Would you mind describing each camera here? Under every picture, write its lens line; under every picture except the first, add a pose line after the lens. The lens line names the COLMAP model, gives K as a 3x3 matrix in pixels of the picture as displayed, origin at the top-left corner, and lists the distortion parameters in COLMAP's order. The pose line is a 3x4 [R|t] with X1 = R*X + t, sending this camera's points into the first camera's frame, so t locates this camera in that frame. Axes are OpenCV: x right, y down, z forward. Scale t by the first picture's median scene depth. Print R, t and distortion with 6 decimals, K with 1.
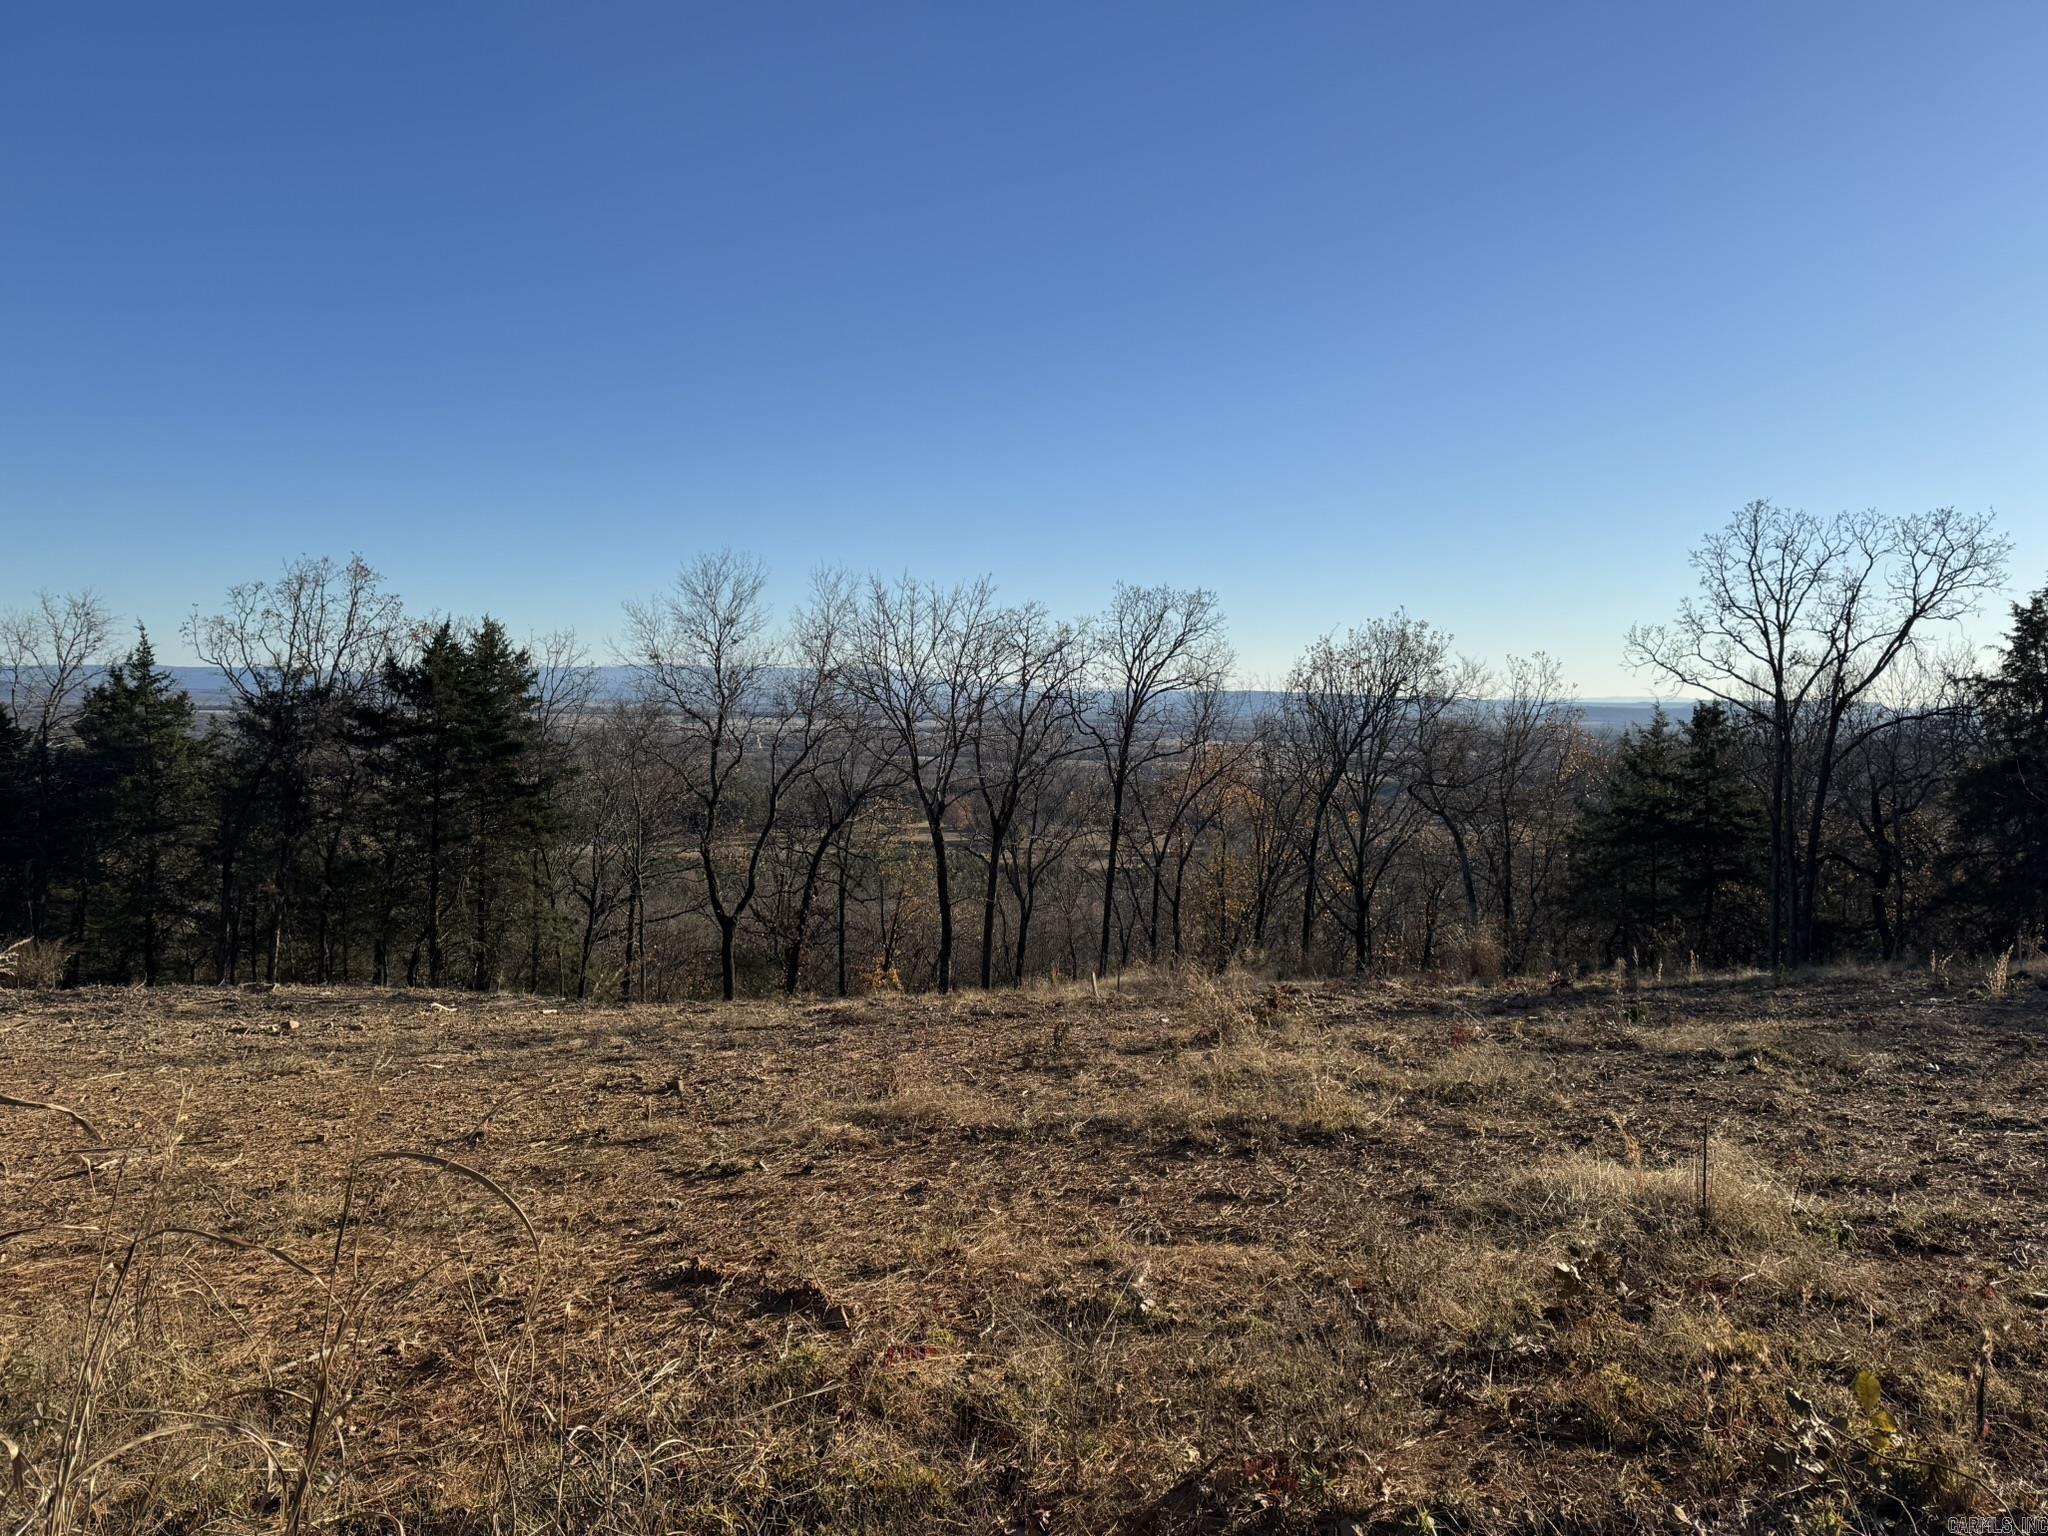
lens RADIAL K [[1448.0, 0, 1023.7], [0, 1448.0, 792.8], [0, 0, 1]] dist [0.035268, -0.046481]
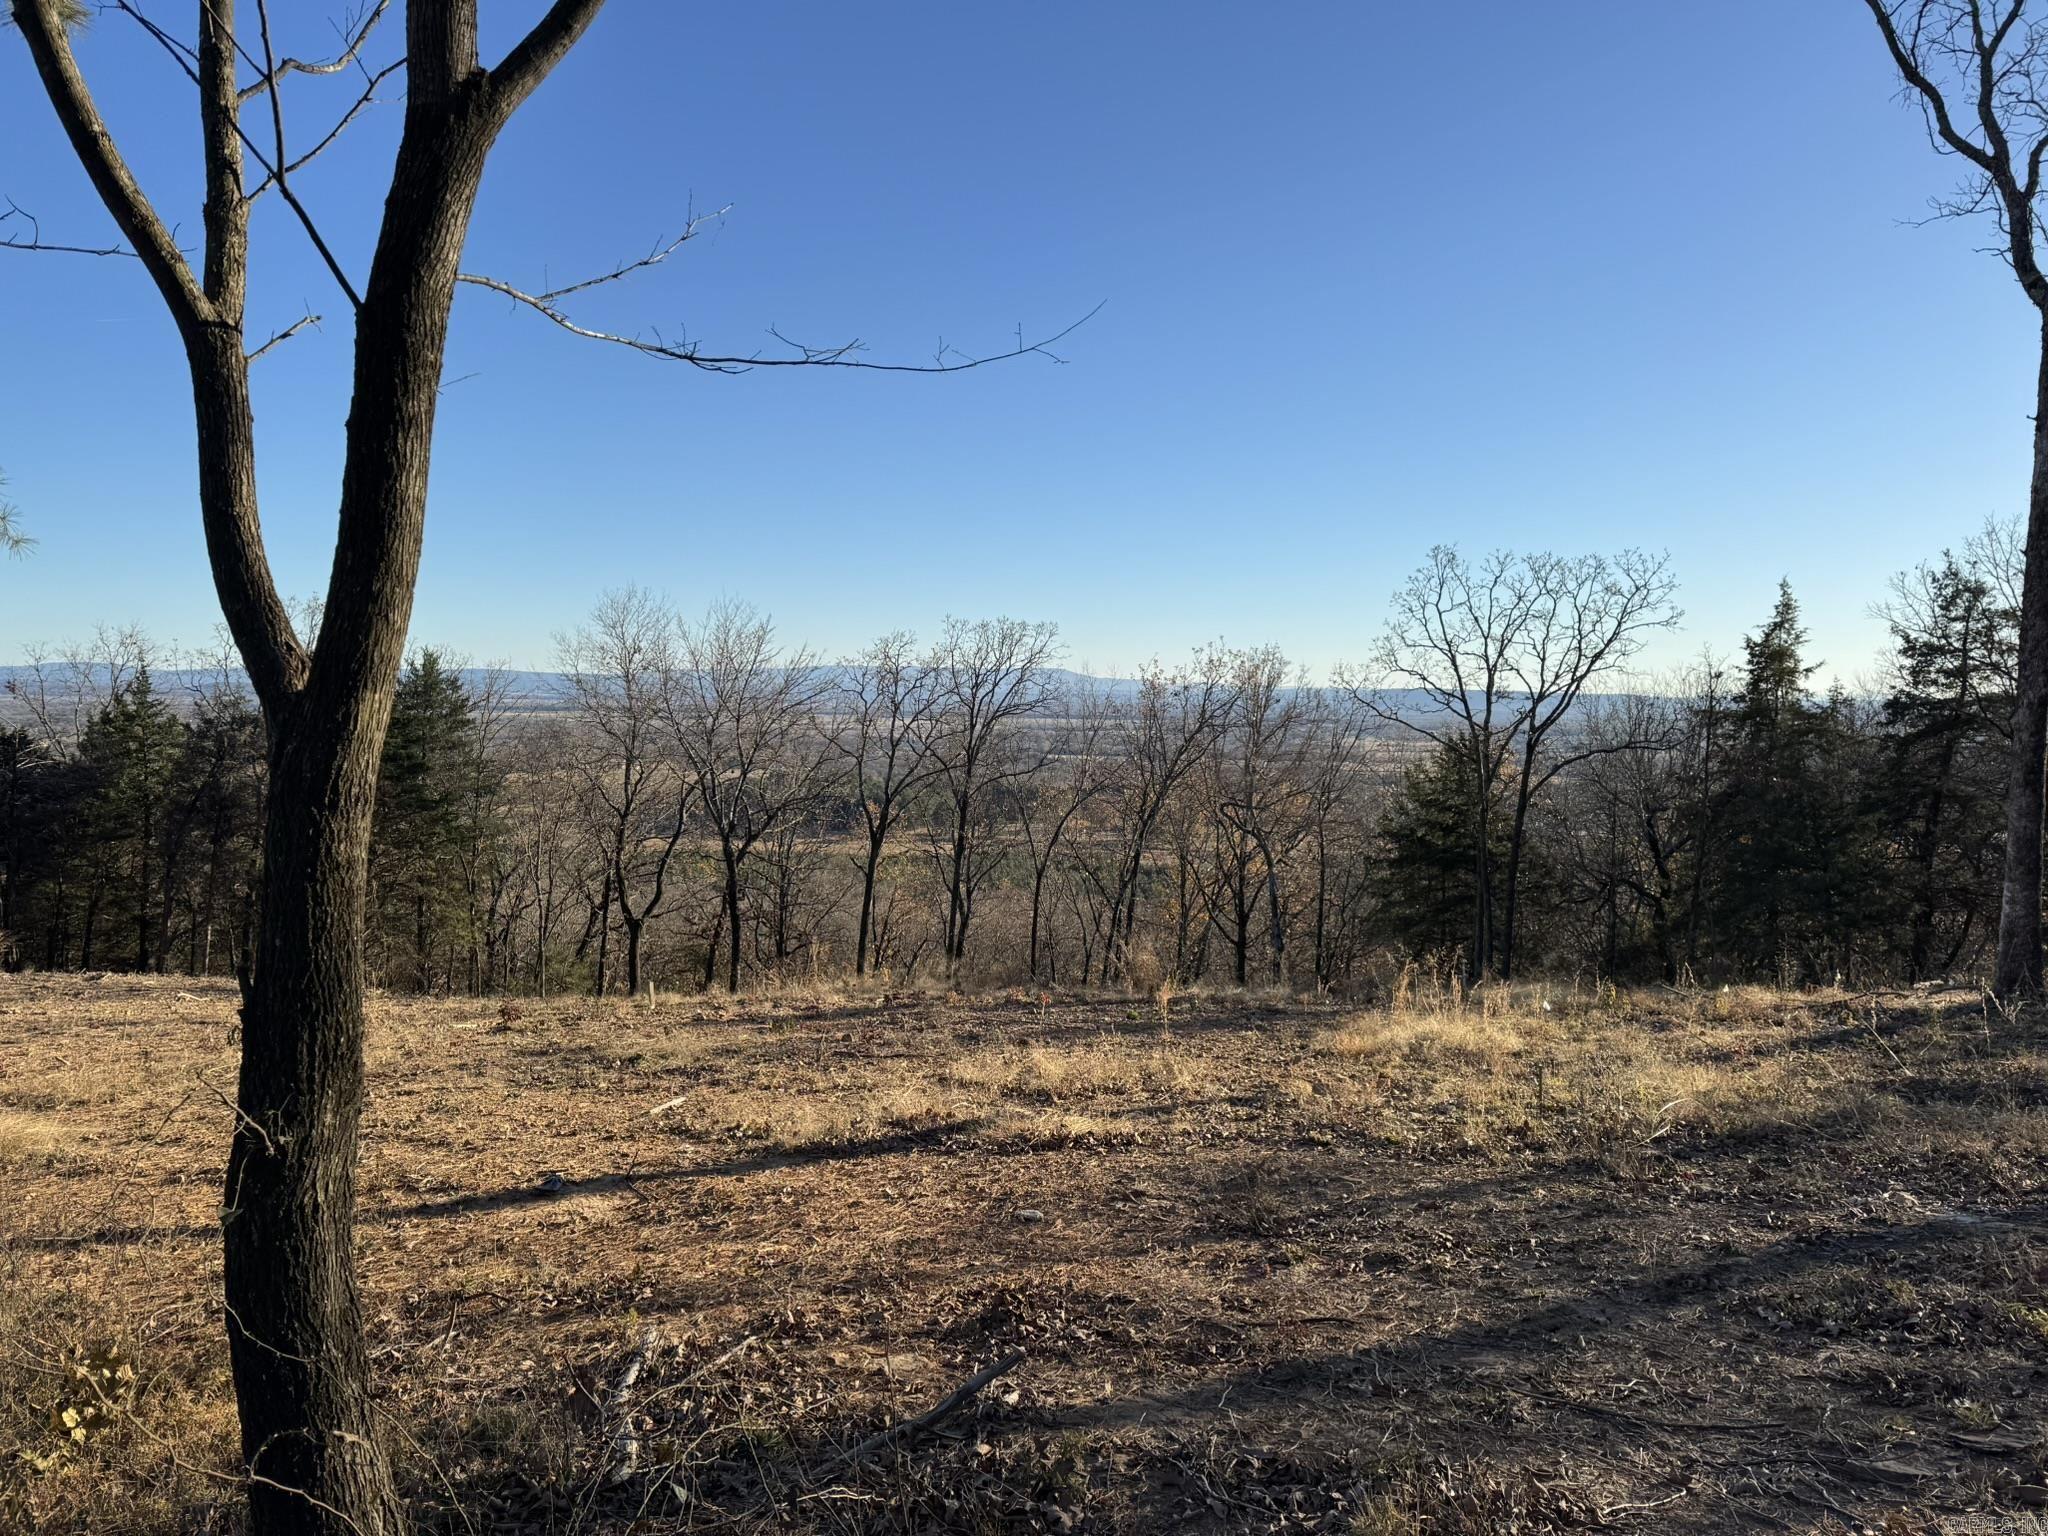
lens RADIAL K [[1448.0, 0, 1019.5], [0, 1448.0, 779.6], [0, 0, 1]] dist [0.035268, -0.046481]
pose [[0.991753, 0.005892, -0.128030, 0.252948], [-0.006789, 0.999955, -0.006573, -0.016497], [0.127986, 0.007388, 0.991749, -0.060944]]
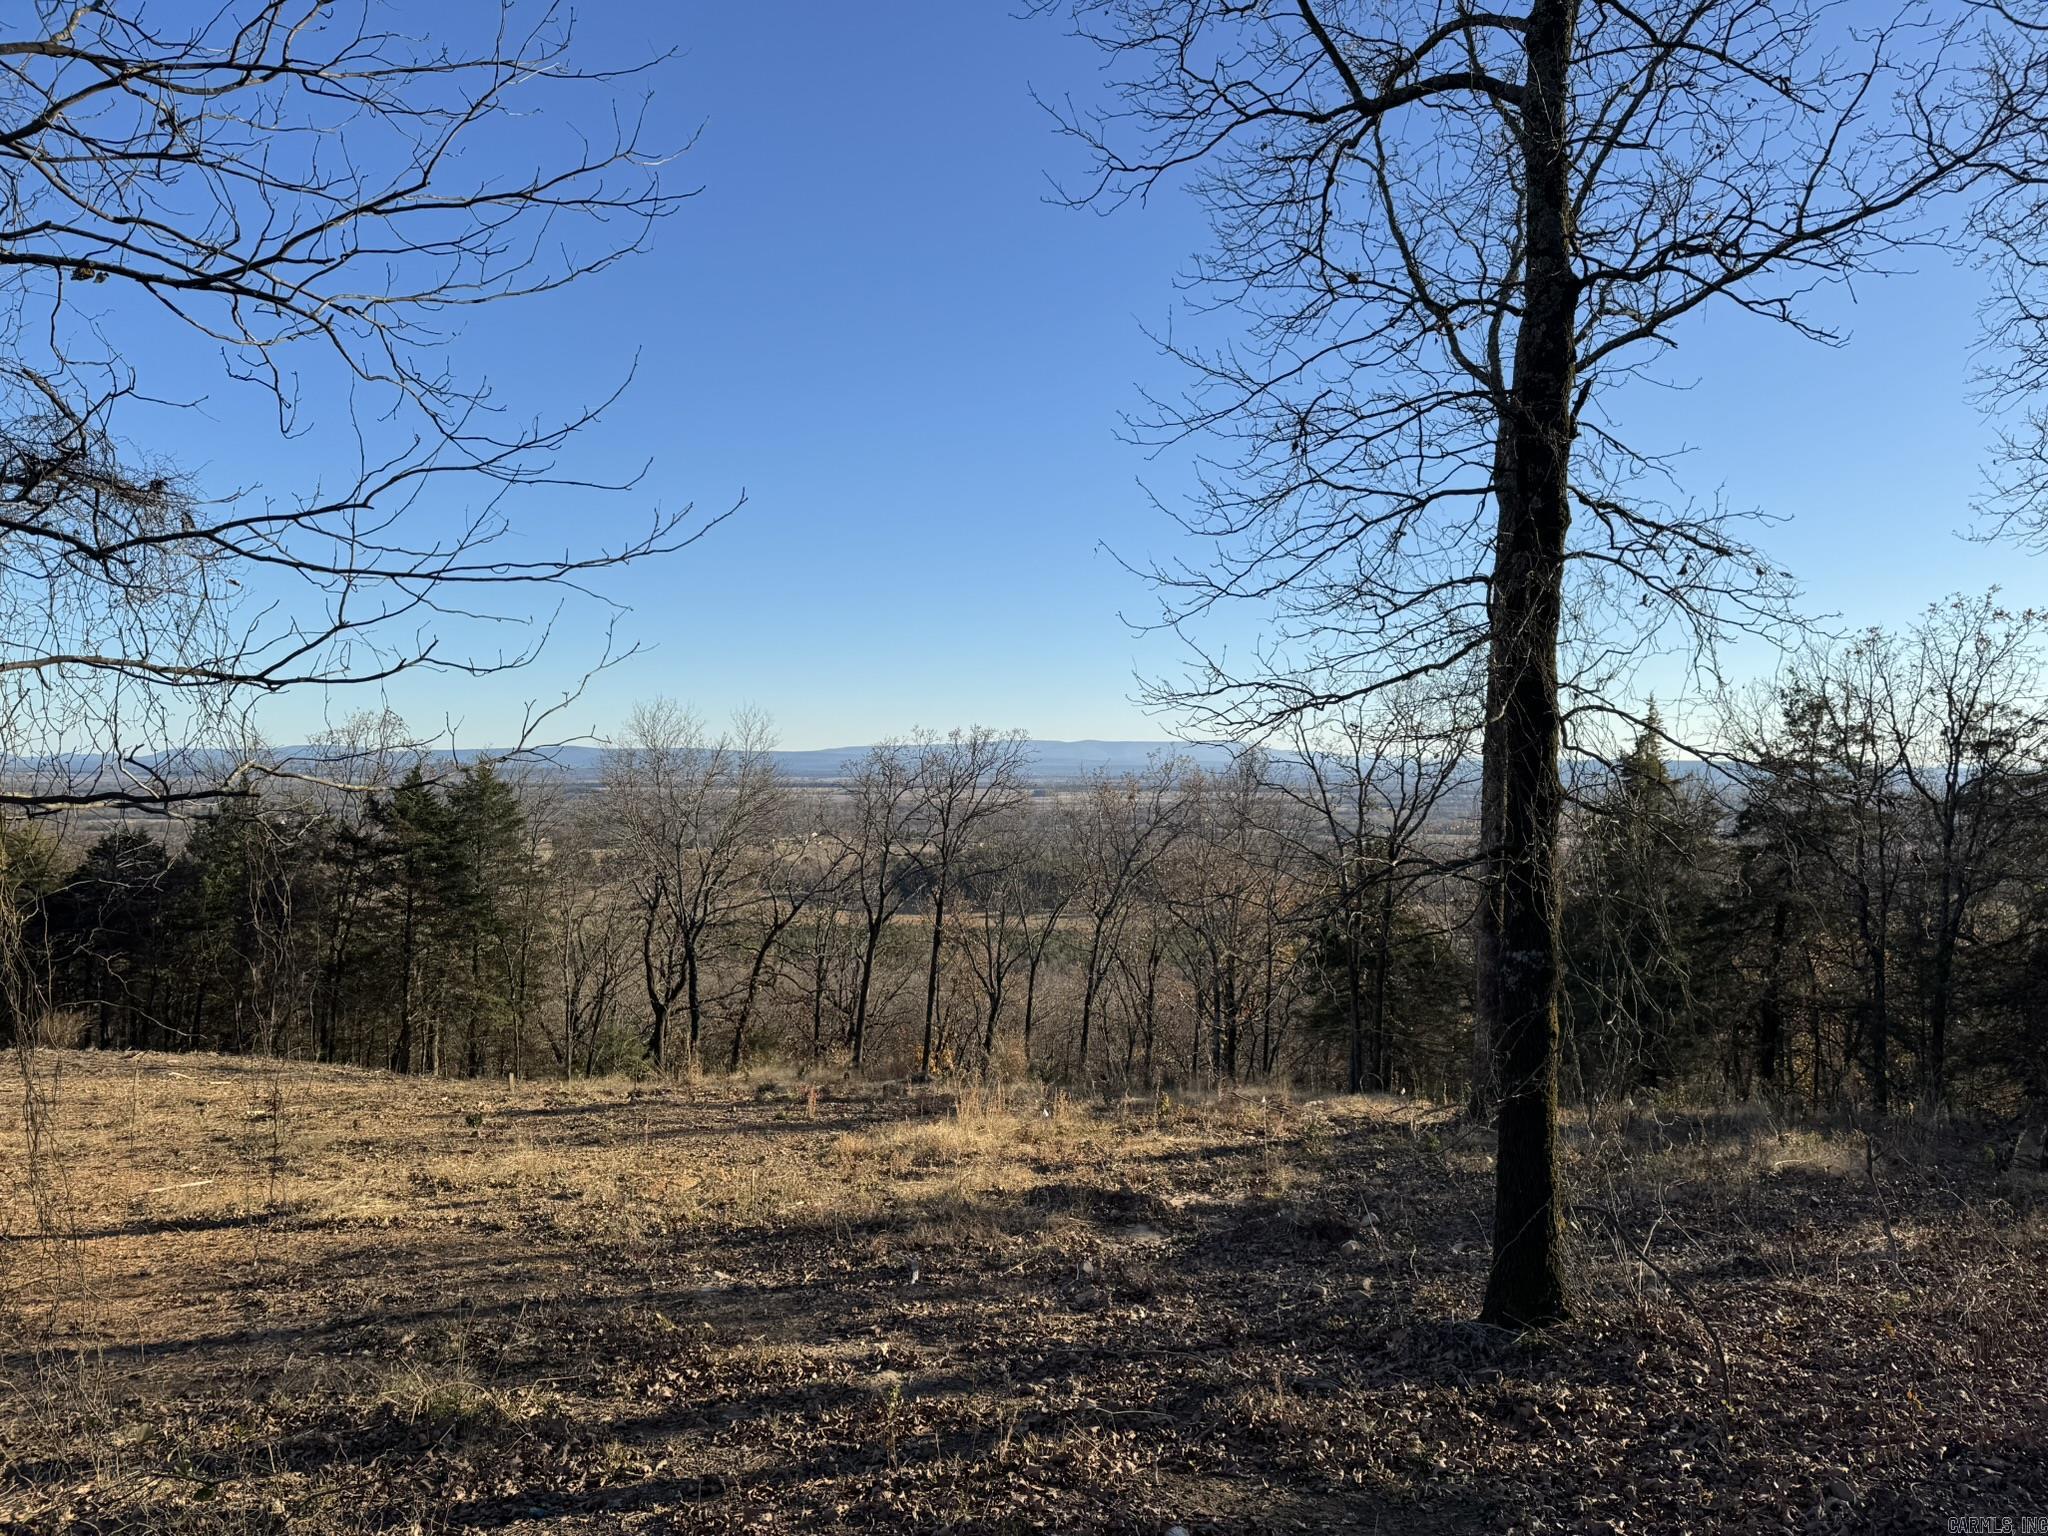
lens RADIAL K [[1448.0, 0, 1045.9], [0, 1448.0, 768.9], [0, 0, 1]] dist [0.035268, -0.046481]
pose [[0.971212, -0.007988, -0.238084, 0.436539], [-0.007208, 0.997995, -0.062888, -0.037910], [0.238109, 0.062794, 0.969206, -0.102732]]
